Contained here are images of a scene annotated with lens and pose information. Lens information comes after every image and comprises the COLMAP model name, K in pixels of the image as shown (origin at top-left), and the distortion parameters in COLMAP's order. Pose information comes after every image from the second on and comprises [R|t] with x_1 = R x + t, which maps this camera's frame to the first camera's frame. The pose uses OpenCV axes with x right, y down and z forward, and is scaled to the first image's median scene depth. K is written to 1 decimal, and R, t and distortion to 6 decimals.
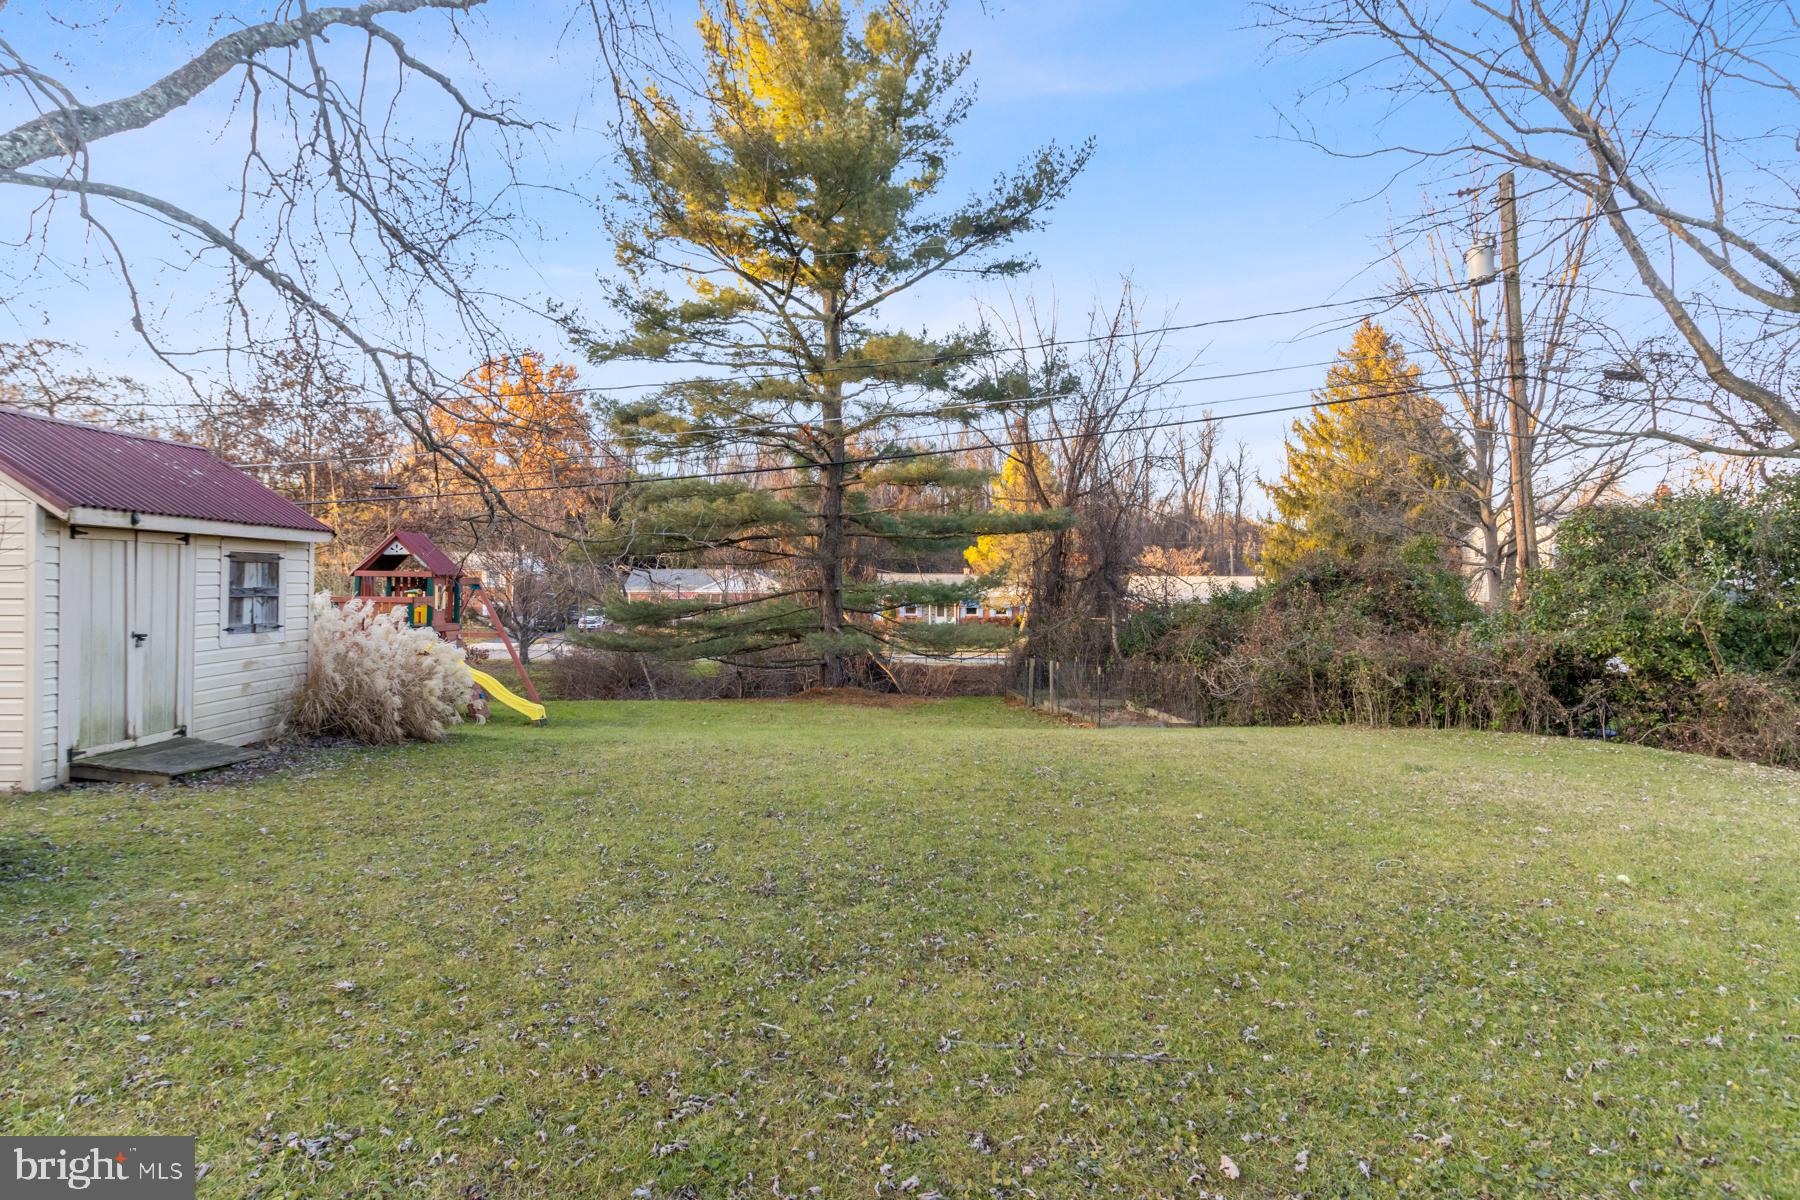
lens RADIAL K [[1019.4, 0, 900.5], [0, 1019.4, 595.7], [0, 0, 1]] dist [-0.024913, 0.000343]
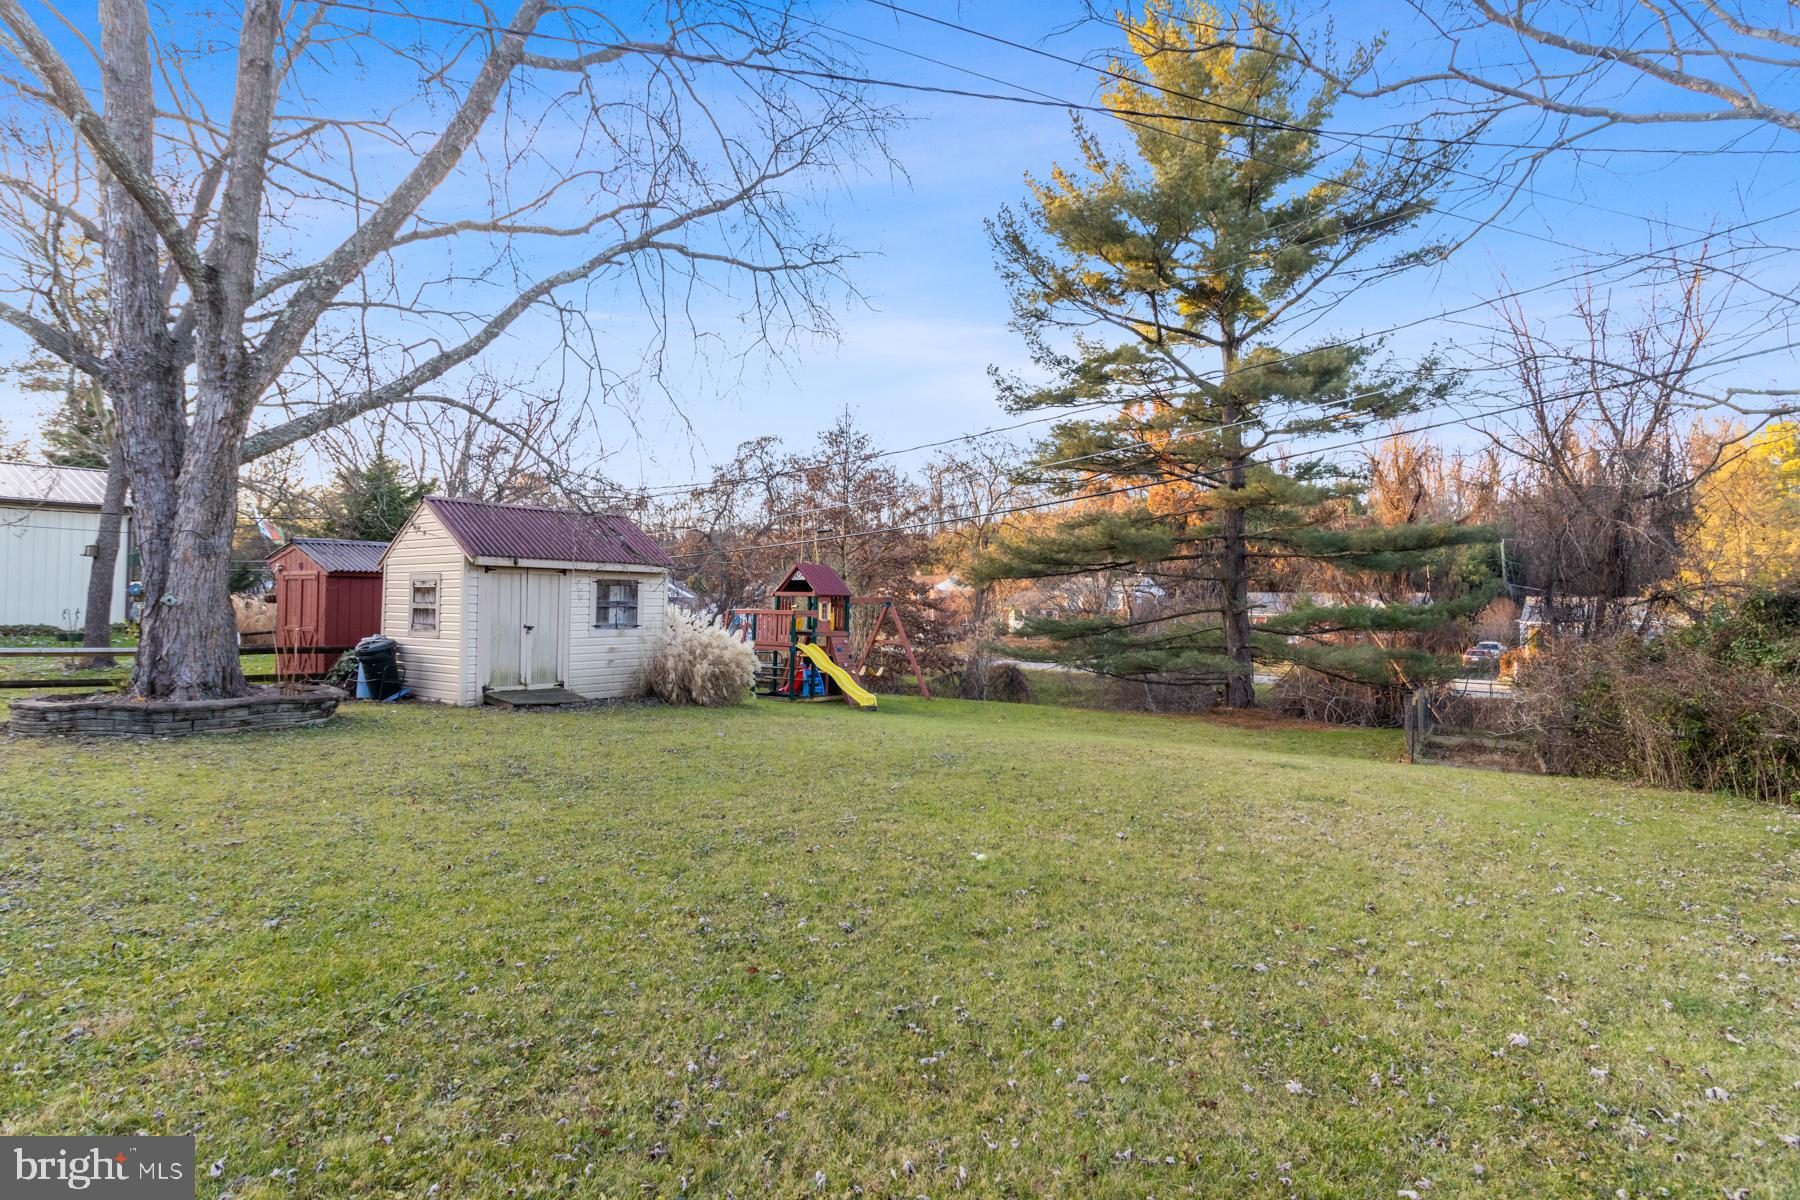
lens RADIAL K [[1019.4, 0, 901.5], [0, 1019.4, 601.9], [0, 0, 1]] dist [-0.024913, 0.000343]
pose [[0.765668, 0.000120, -0.643236, 0.768642], [-0.012590, 0.999811, -0.014801, 0.011367], [0.643113, 0.019431, 0.765525, 0.041521]]
